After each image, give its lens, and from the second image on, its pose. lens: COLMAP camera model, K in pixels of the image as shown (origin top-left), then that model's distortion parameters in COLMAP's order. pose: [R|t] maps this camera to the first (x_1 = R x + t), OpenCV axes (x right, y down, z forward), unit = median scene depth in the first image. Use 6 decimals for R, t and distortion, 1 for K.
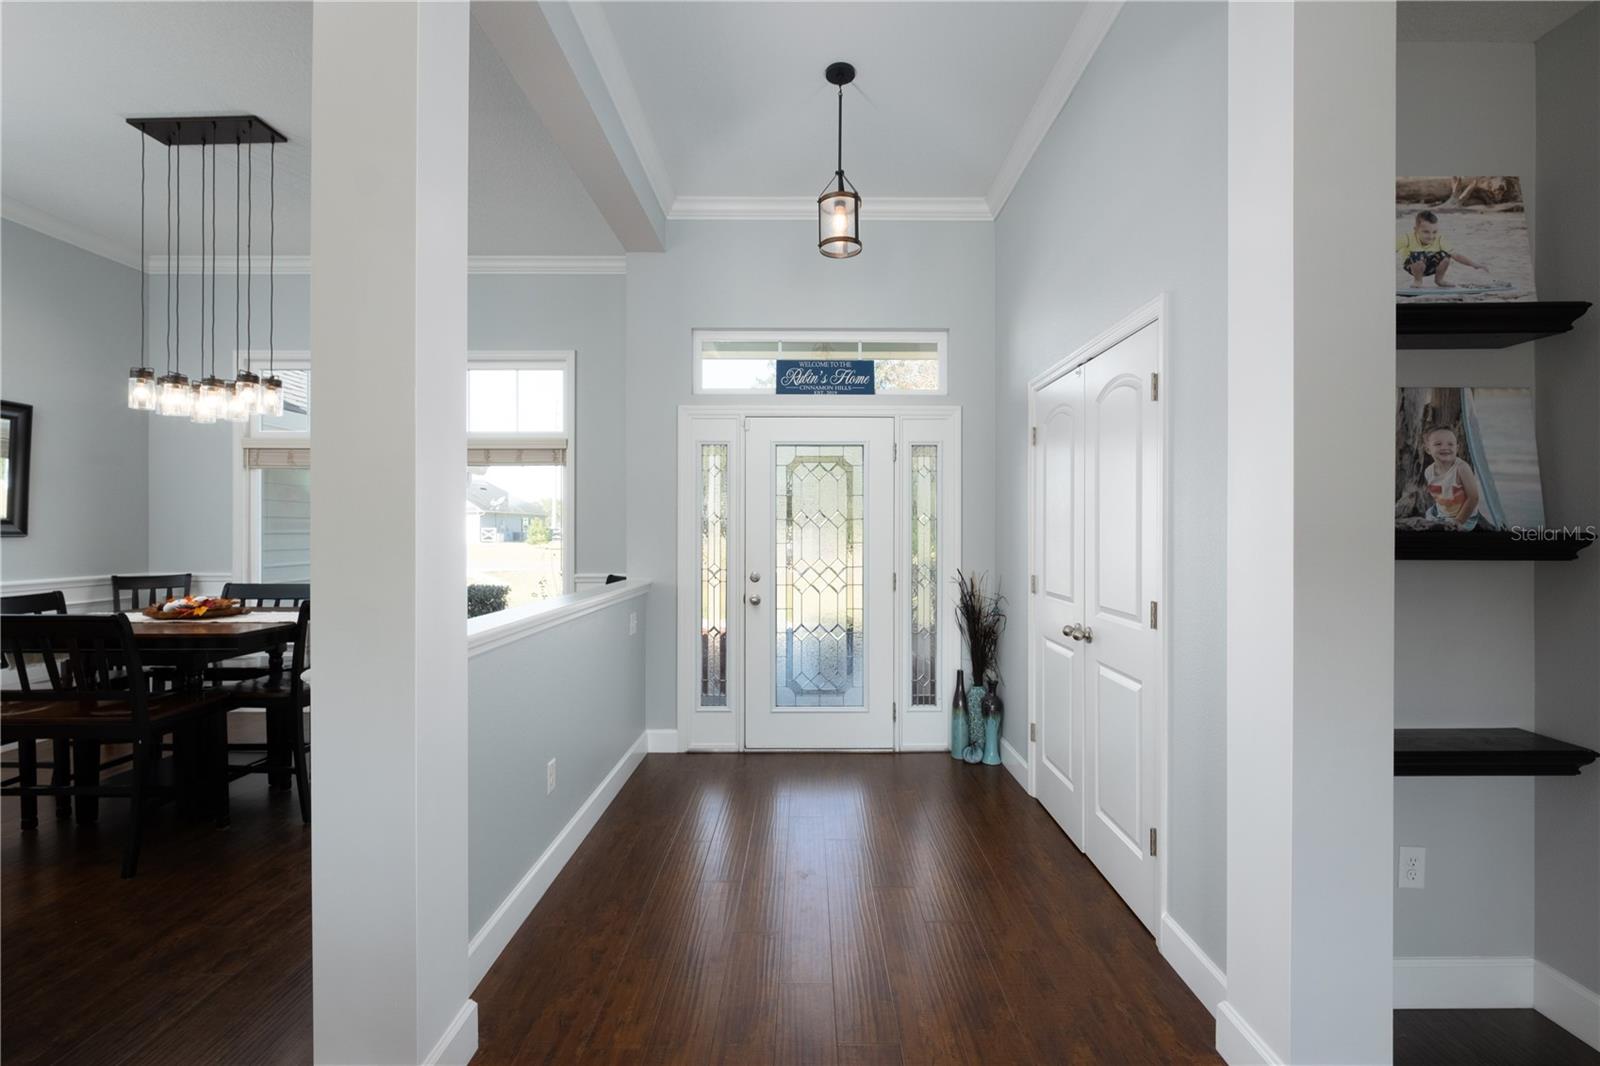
lens RADIAL K [[698.5, 0, 783.2], [0, 698.5, 528.9], [0, 0, 1]] dist [0.001661, 0.002711]
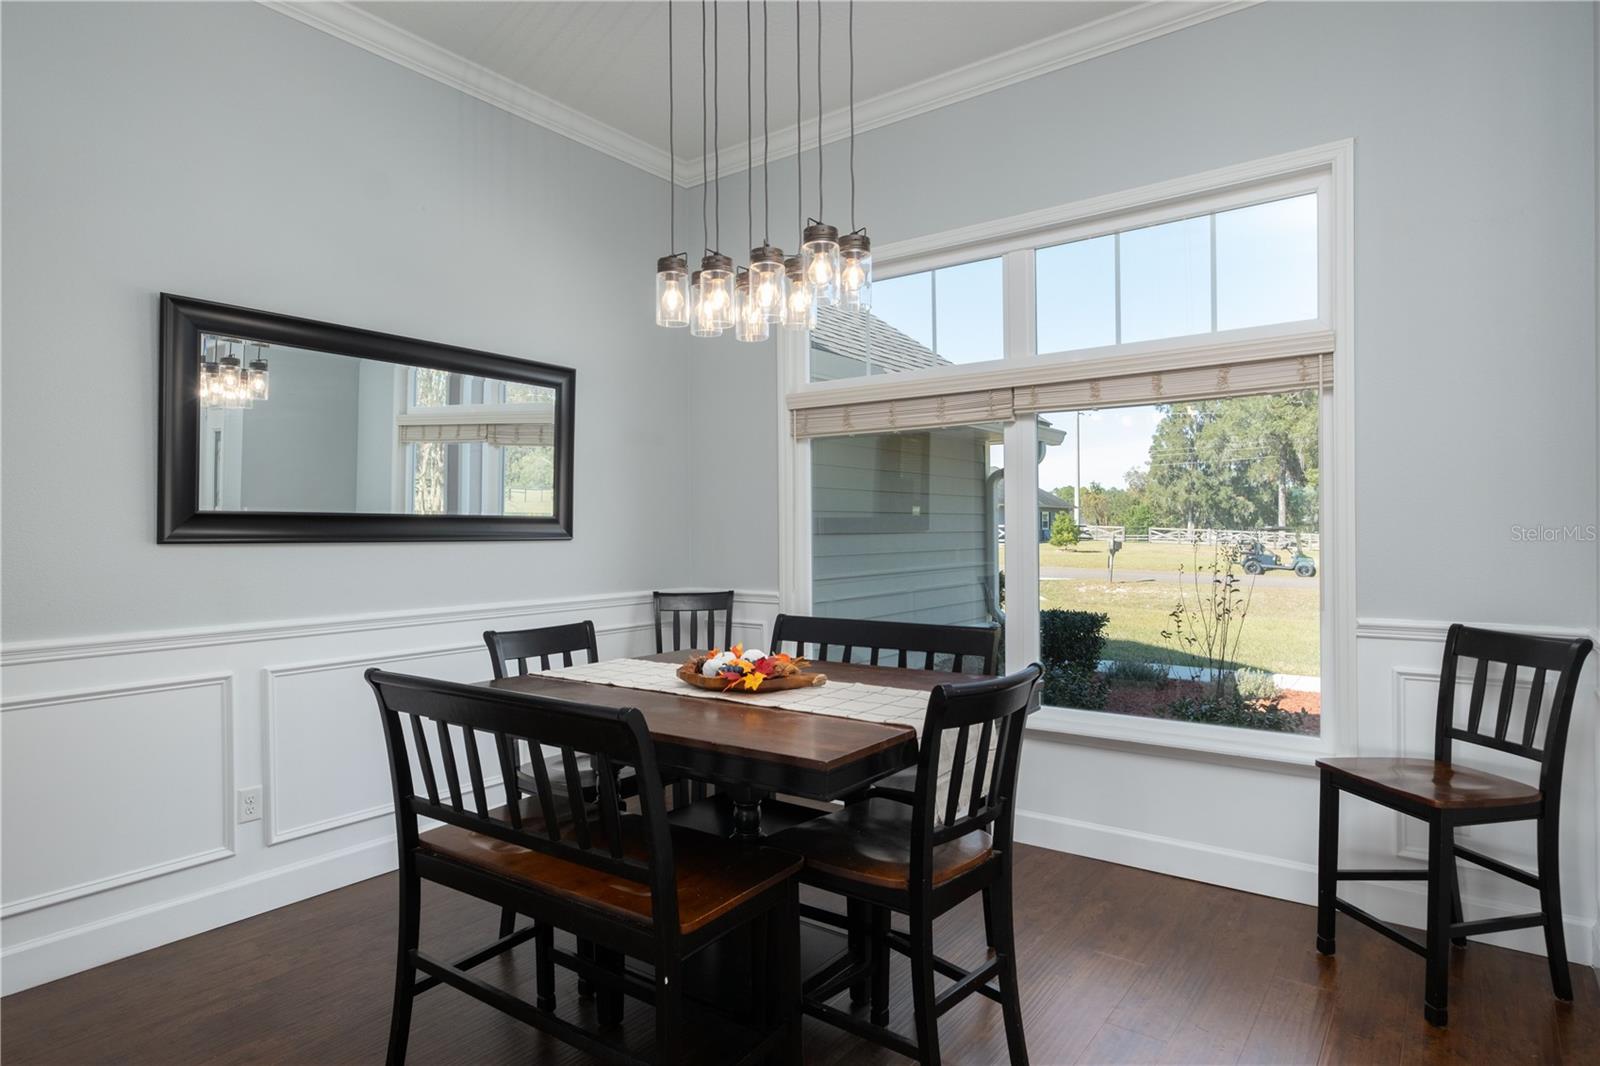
lens RADIAL K [[886.5, 0, 790.7], [0, 886.5, 534.7], [0, 0, 1]] dist [0.007655, 0.000217]
pose [[0.808392, -0.003047, -0.588636, -0.373328], [0.009129, 0.999931, 0.007362, 0.001359], [0.588573, -0.011326, 0.808364, 0.427313]]
